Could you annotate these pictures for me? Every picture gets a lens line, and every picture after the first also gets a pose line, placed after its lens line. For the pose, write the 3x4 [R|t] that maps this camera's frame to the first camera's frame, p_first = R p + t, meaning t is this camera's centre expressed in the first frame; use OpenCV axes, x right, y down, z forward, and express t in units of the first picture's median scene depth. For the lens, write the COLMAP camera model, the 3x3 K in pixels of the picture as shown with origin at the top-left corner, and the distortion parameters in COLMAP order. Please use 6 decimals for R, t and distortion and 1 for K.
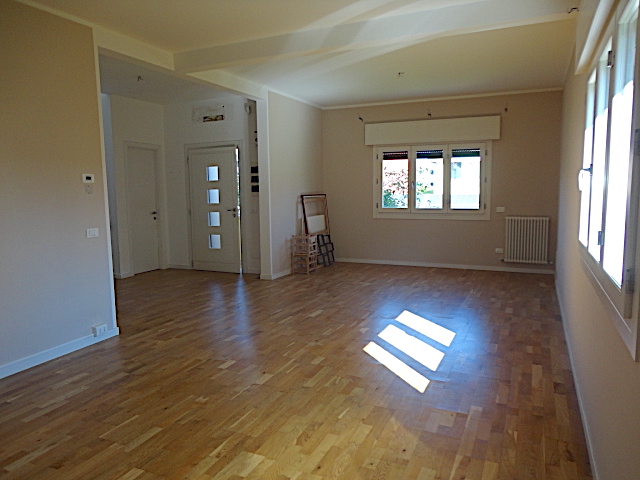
lens RADIAL K [[469.8, 0, 319.3], [0, 469.8, 240.6], [0, 0, 1]] dist [-0.002052, -0.002104]
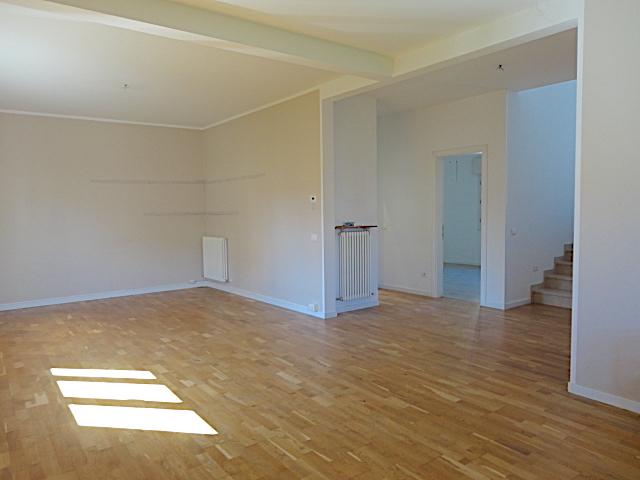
lens RADIAL K [[469.8, 0, 319.5], [0, 469.8, 238.2], [0, 0, 1]] dist [-0.002052, -0.002104]
pose [[-0.476258, 0.081533, -0.875517, 0.773707], [-0.074410, 0.988383, 0.132520, -0.211860], [0.876151, 0.128261, -0.464659, 1.751177]]
